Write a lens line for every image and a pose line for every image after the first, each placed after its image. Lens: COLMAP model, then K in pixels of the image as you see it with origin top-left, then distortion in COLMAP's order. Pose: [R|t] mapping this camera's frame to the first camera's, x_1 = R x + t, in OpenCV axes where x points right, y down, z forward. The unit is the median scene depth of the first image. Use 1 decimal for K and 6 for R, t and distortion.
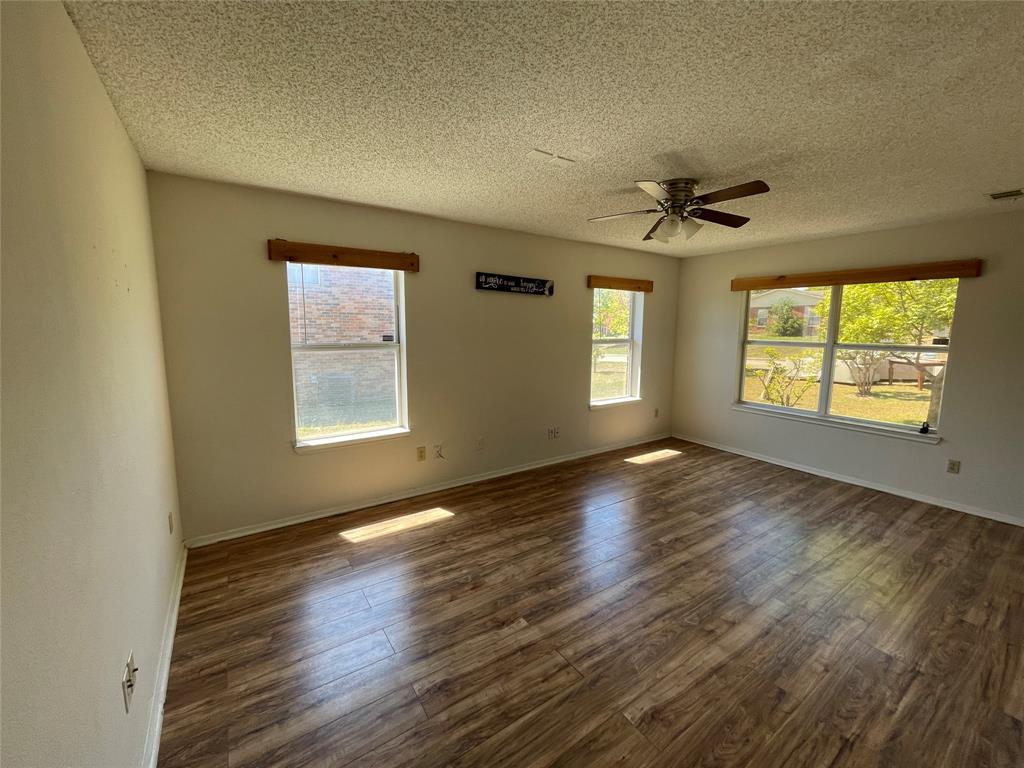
lens RADIAL K [[414.7, 0, 513.7], [0, 414.7, 383.2], [0, 0, 1]] dist [-0.001379, -0.000985]
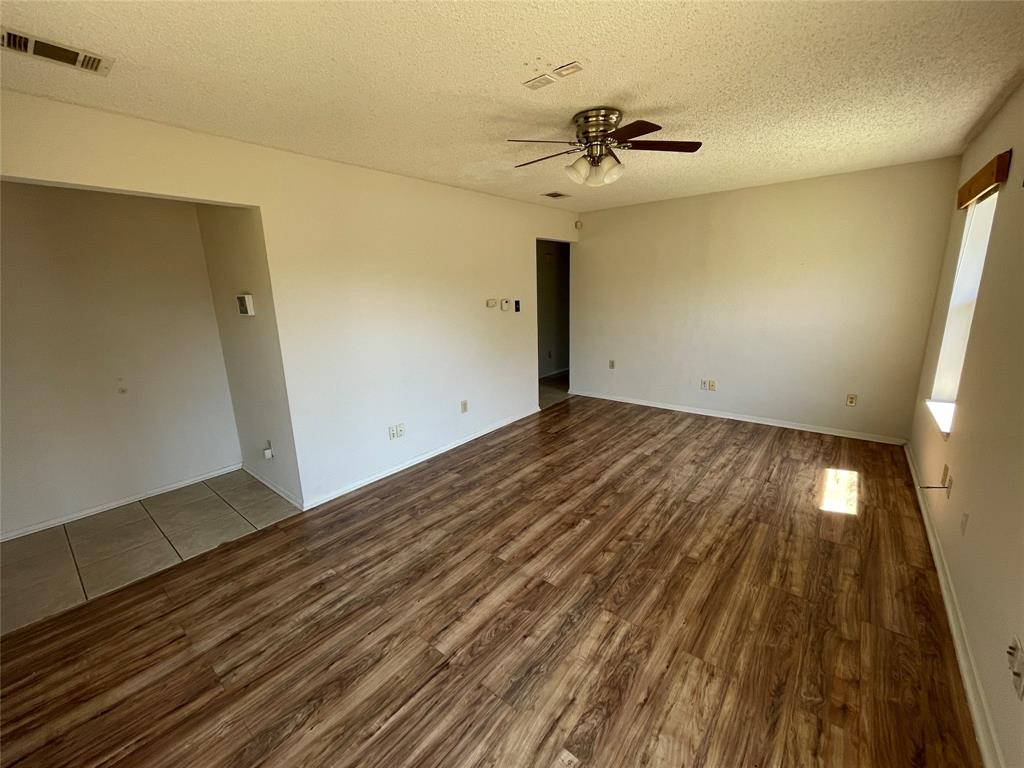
lens RADIAL K [[414.7, 0, 512.1], [0, 414.7, 384.7], [0, 0, 1]] dist [-0.001379, -0.000985]
pose [[-0.959539, 0.083167, -0.269012, 0.675873], [-0.017593, 0.935811, 0.352062, -0.206469], [0.281024, 0.342550, -0.896485, 1.530391]]
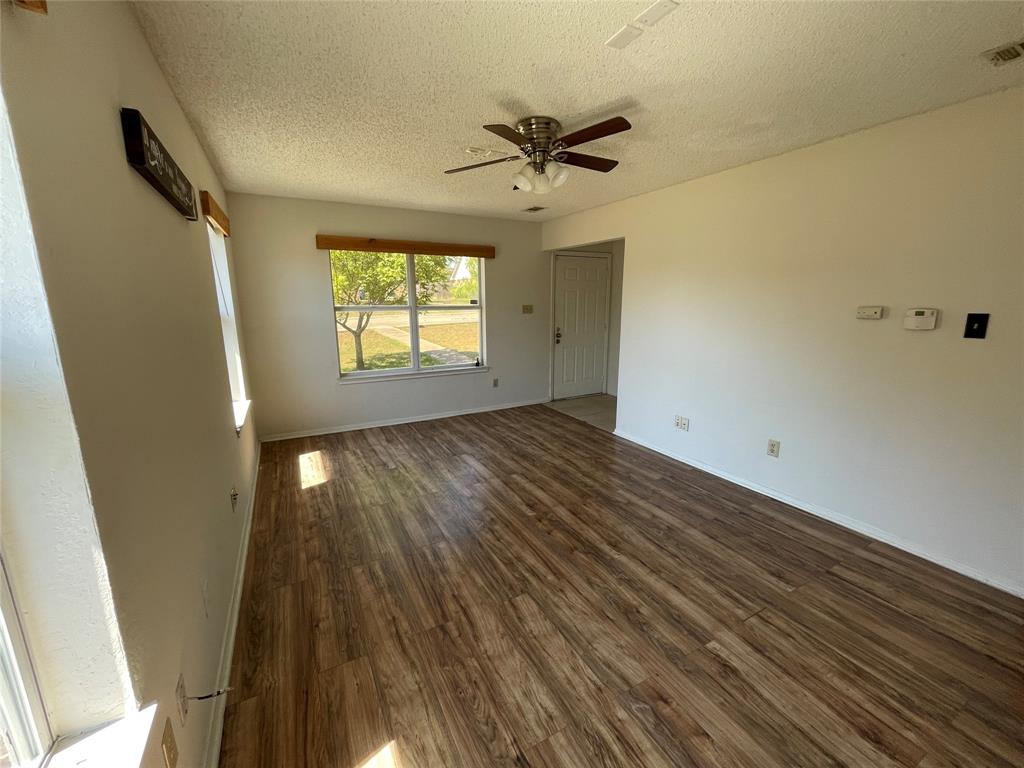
lens RADIAL K [[414.7, 0, 506.9], [0, 414.7, 385.2], [0, 0, 1]] dist [-0.001379, -0.000985]
pose [[0.110846, -0.216710, 0.969923, -0.471523], [0.140560, 0.969545, 0.200562, -0.101727], [-0.983848, 0.114101, 0.137931, 0.811766]]
